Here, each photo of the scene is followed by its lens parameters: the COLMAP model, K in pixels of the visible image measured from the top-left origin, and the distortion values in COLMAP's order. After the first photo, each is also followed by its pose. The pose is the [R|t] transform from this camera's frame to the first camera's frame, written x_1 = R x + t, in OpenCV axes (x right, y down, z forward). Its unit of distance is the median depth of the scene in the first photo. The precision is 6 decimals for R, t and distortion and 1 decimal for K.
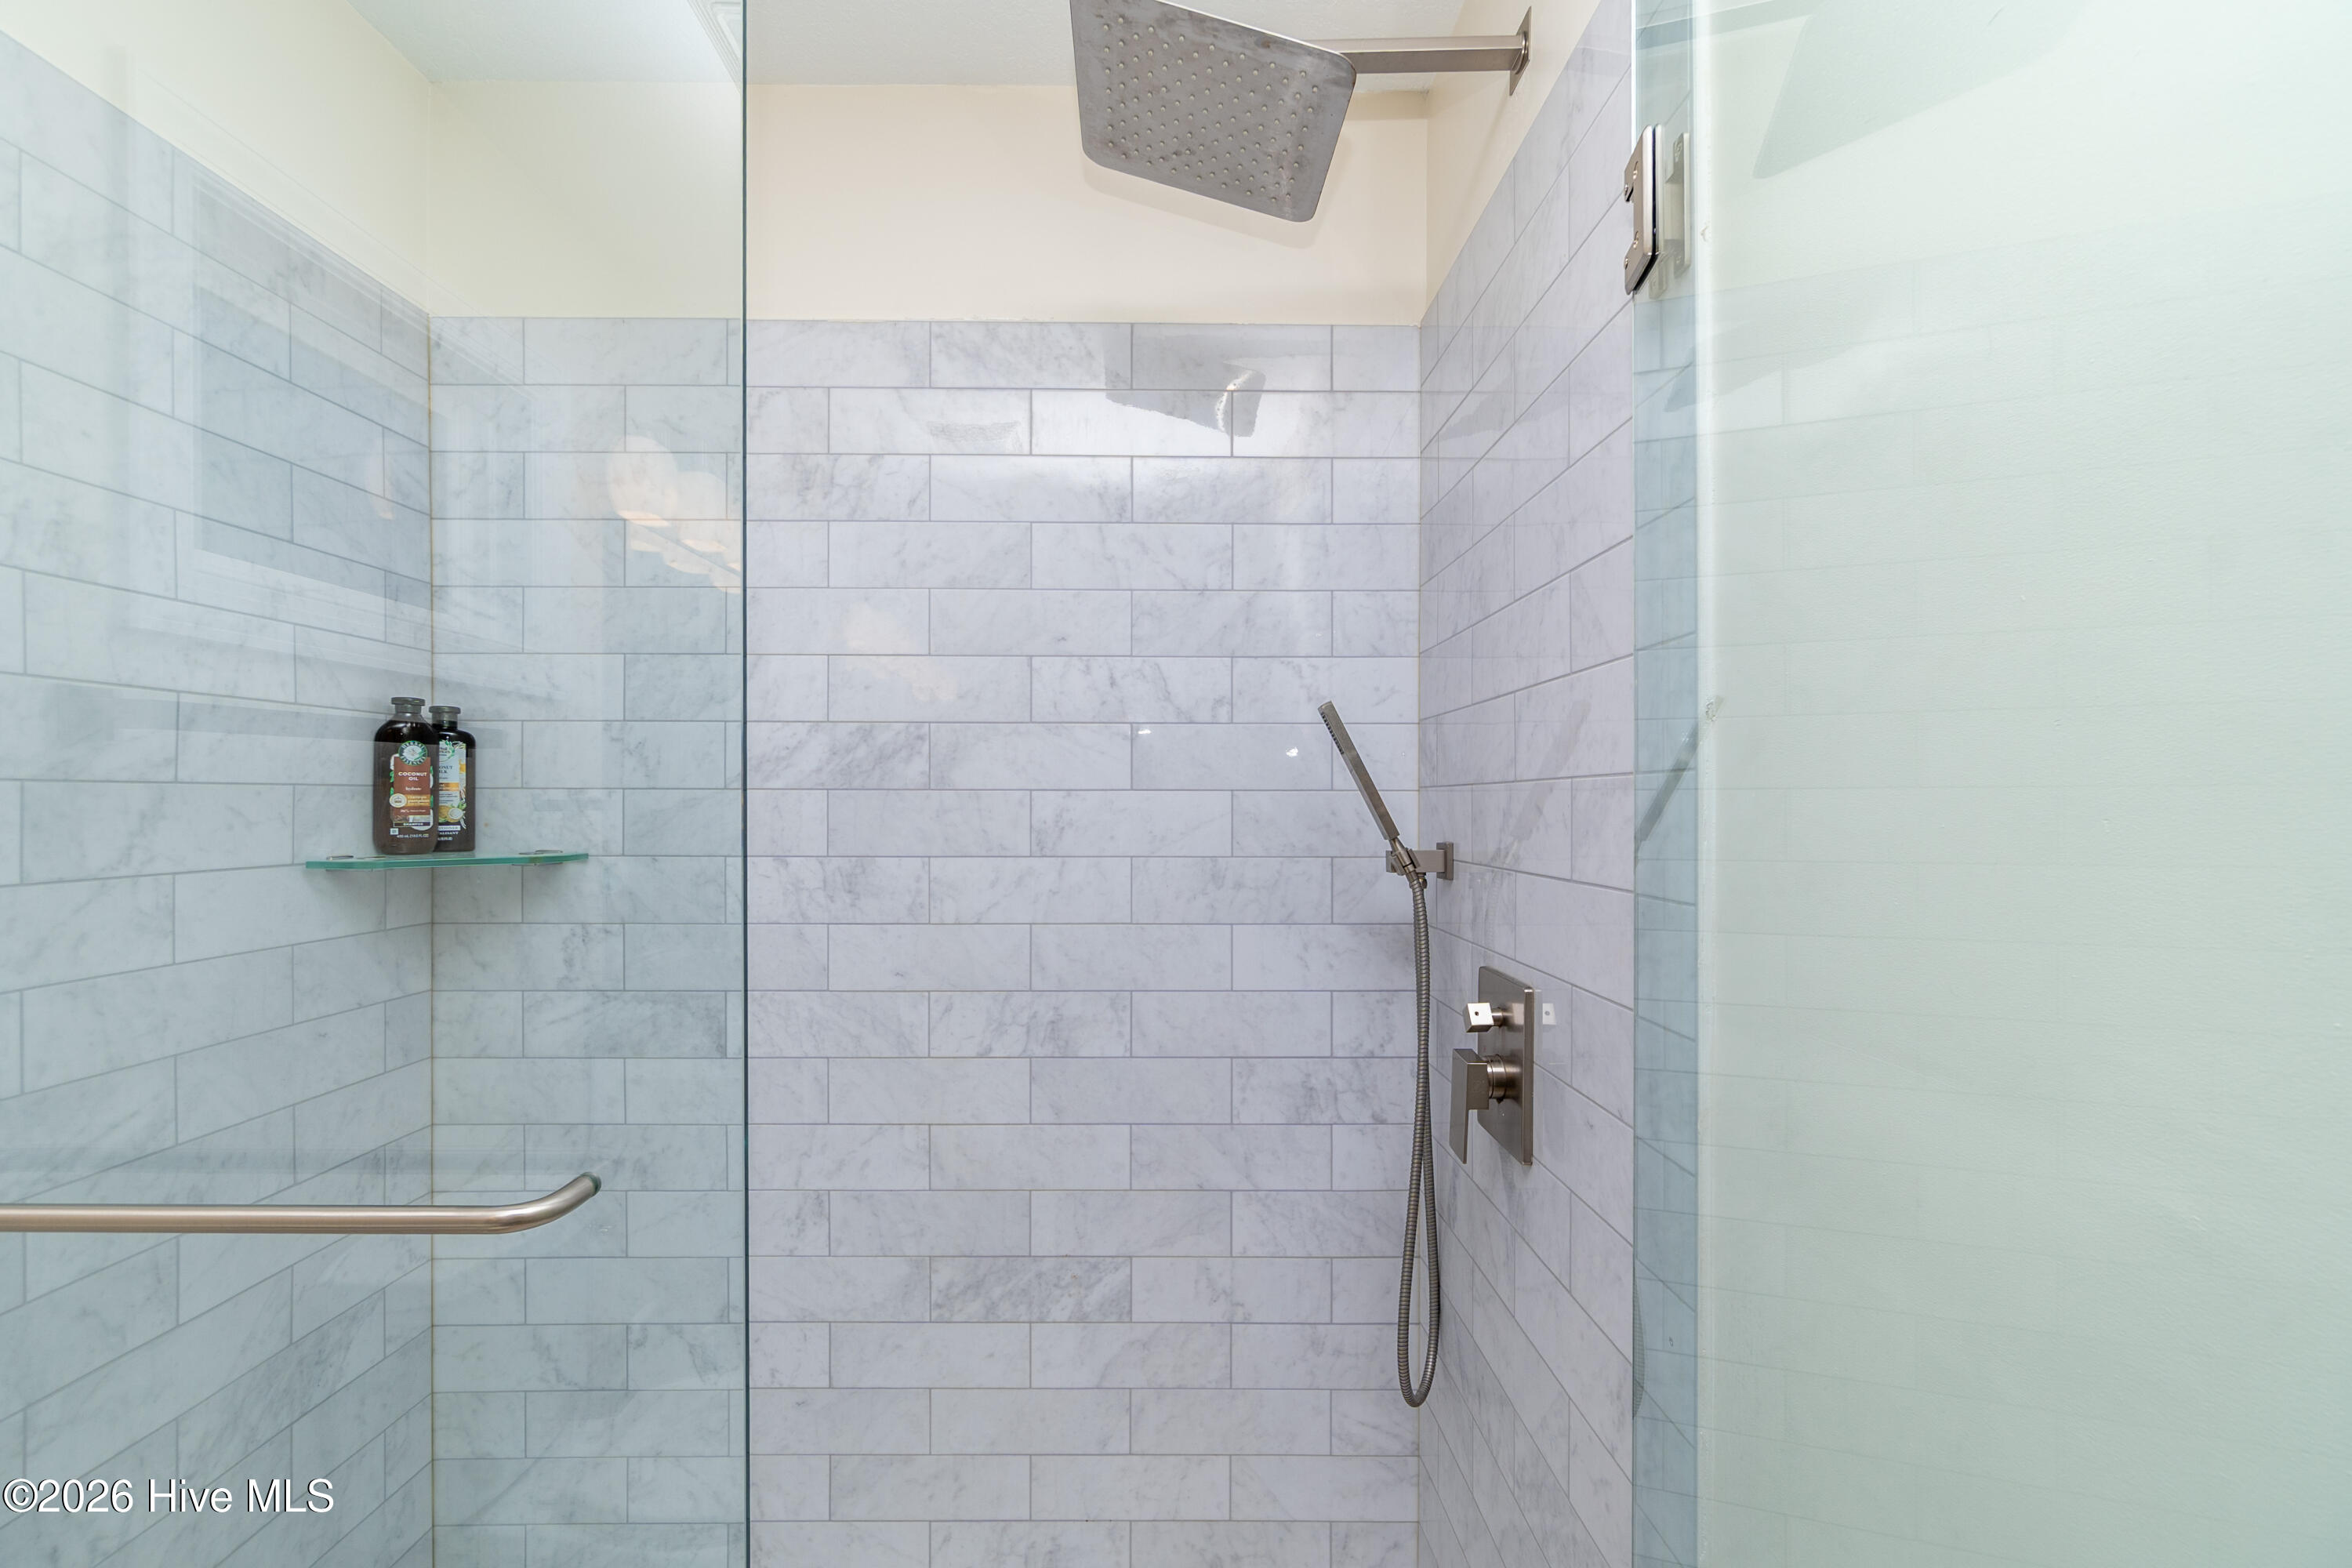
lens RADIAL K [[1005.8, 0, 1174.3], [0, 1005.8, 786.7], [0, 0, 1]] dist [-0.002728, -0.000381]
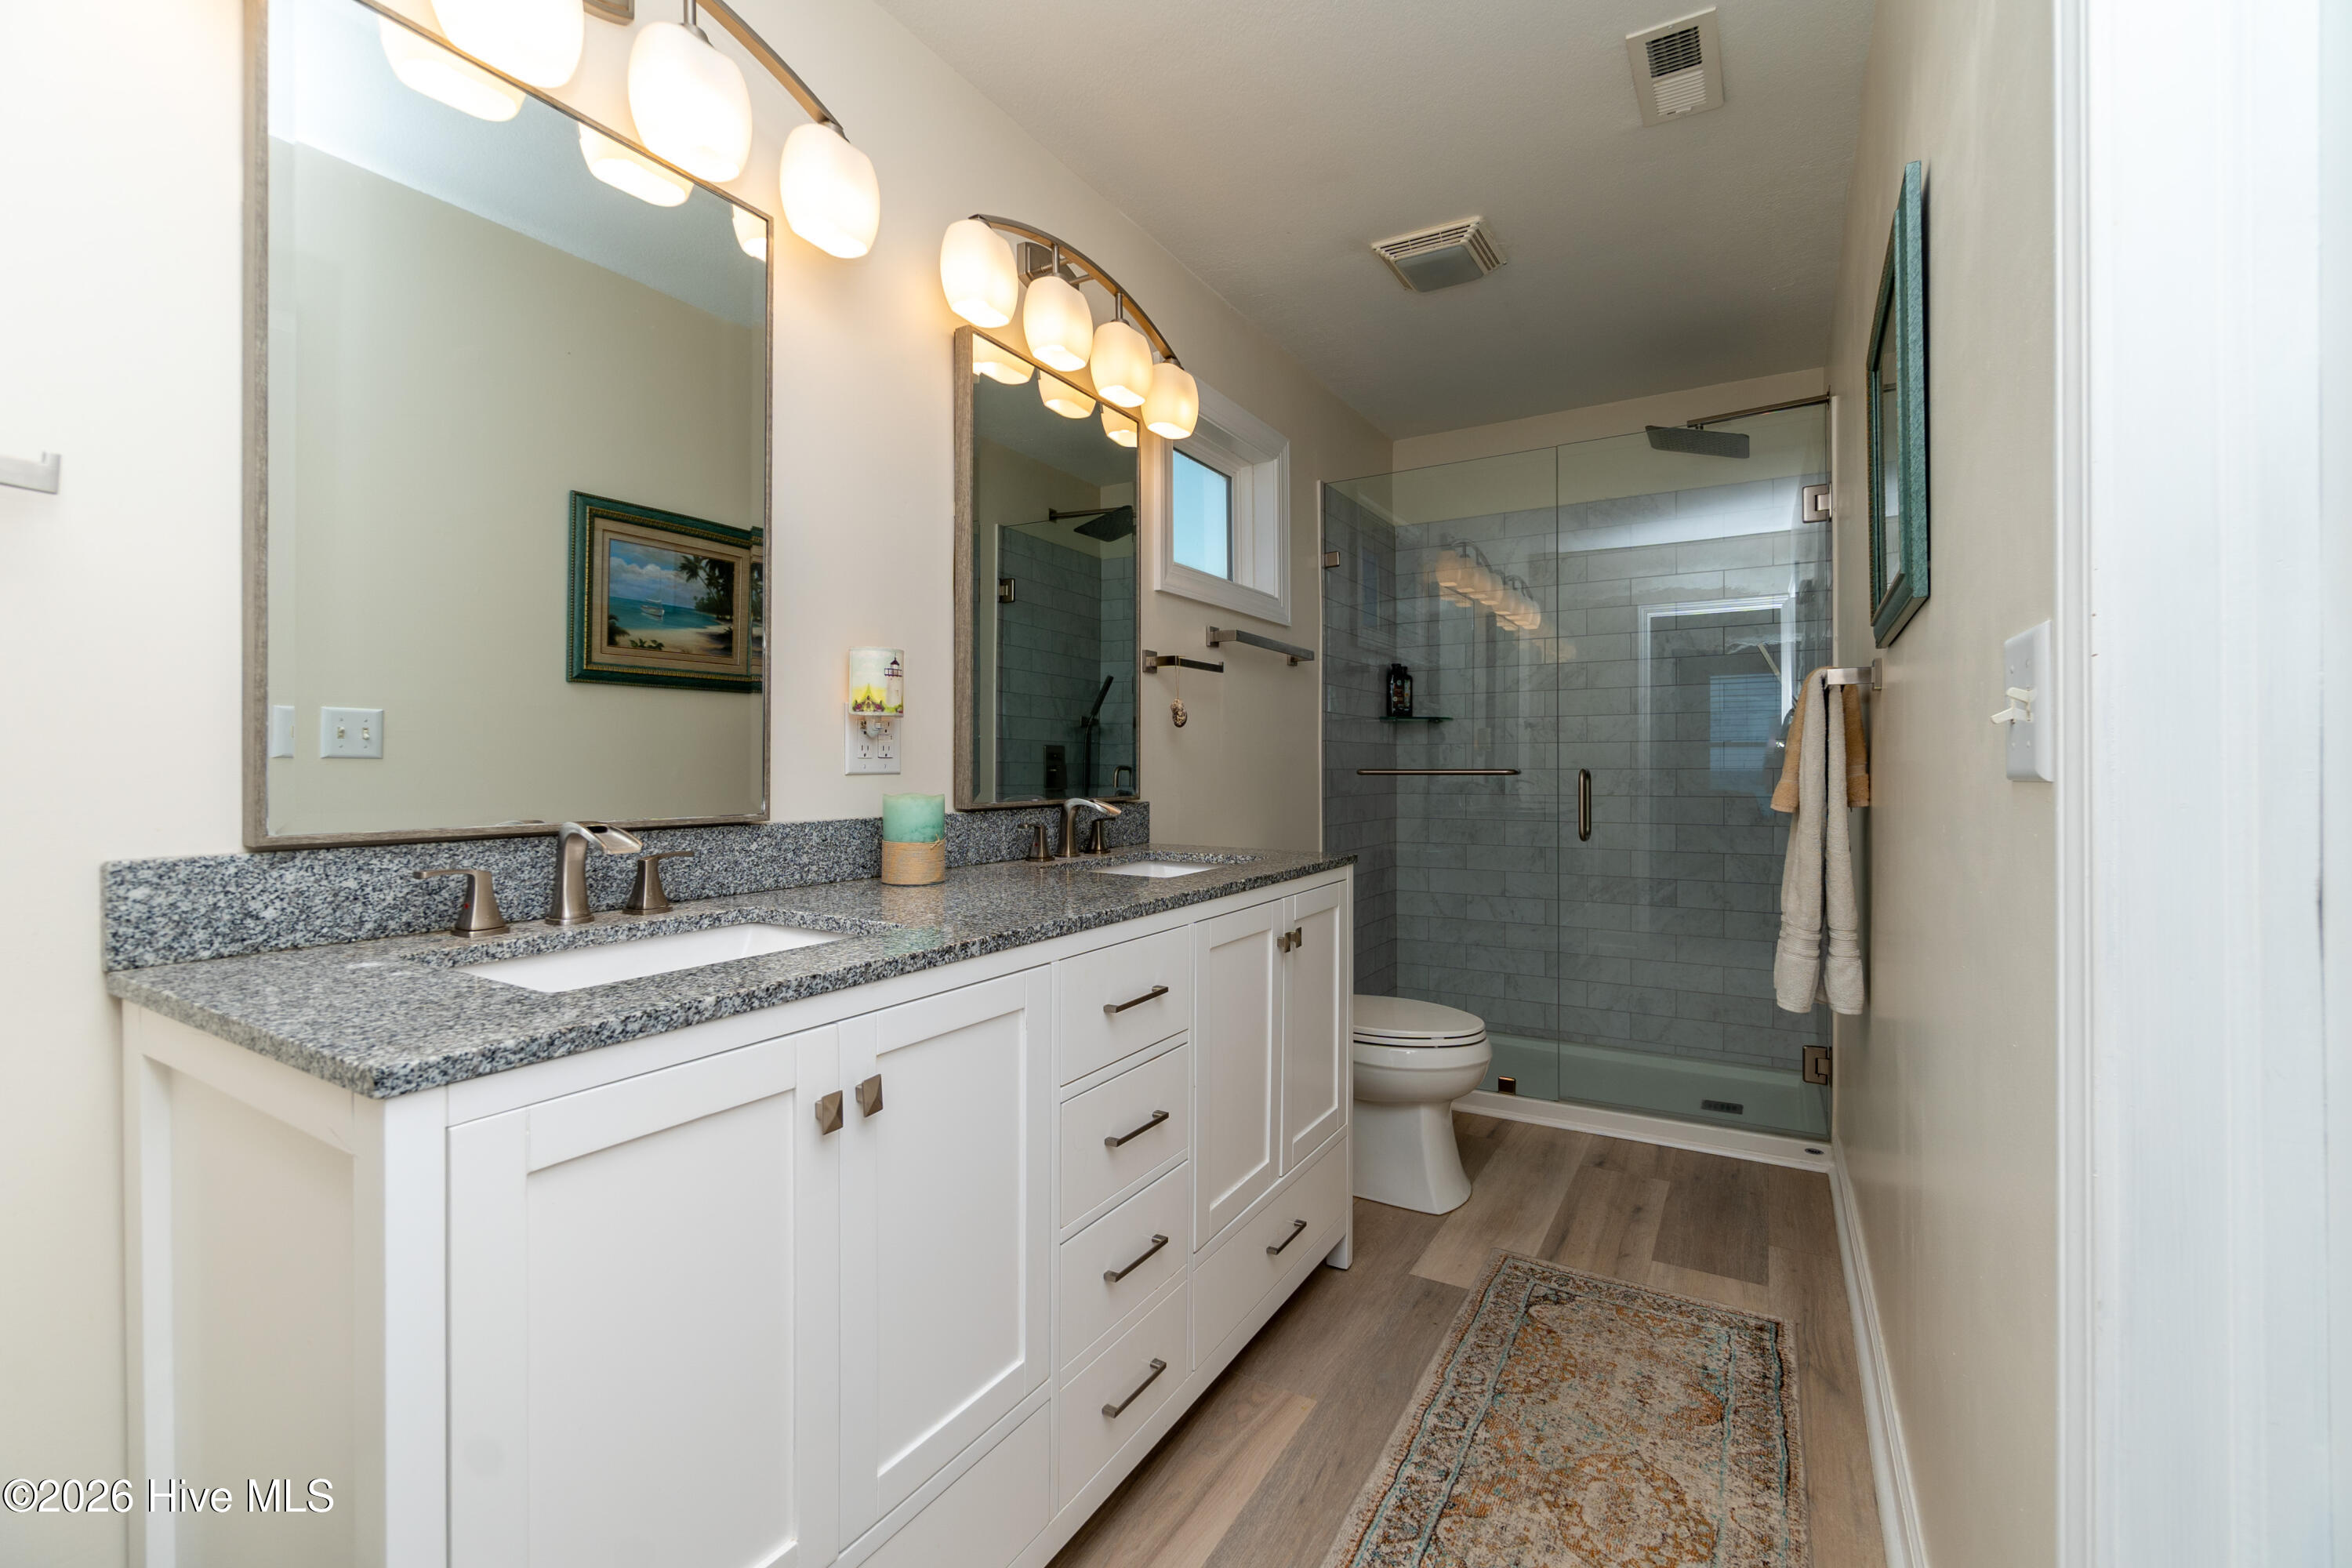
lens RADIAL K [[1005.8, 0, 1171.0], [0, 1005.8, 783.2], [0, 0, 1]] dist [-0.002728, -0.000381]
pose [[0.852256, 0.000792, -0.523124, 0.184901], [0.000838, 0.999996, 0.002880, 0.229564], [0.523124, -0.002893, 0.852251, -1.683282]]
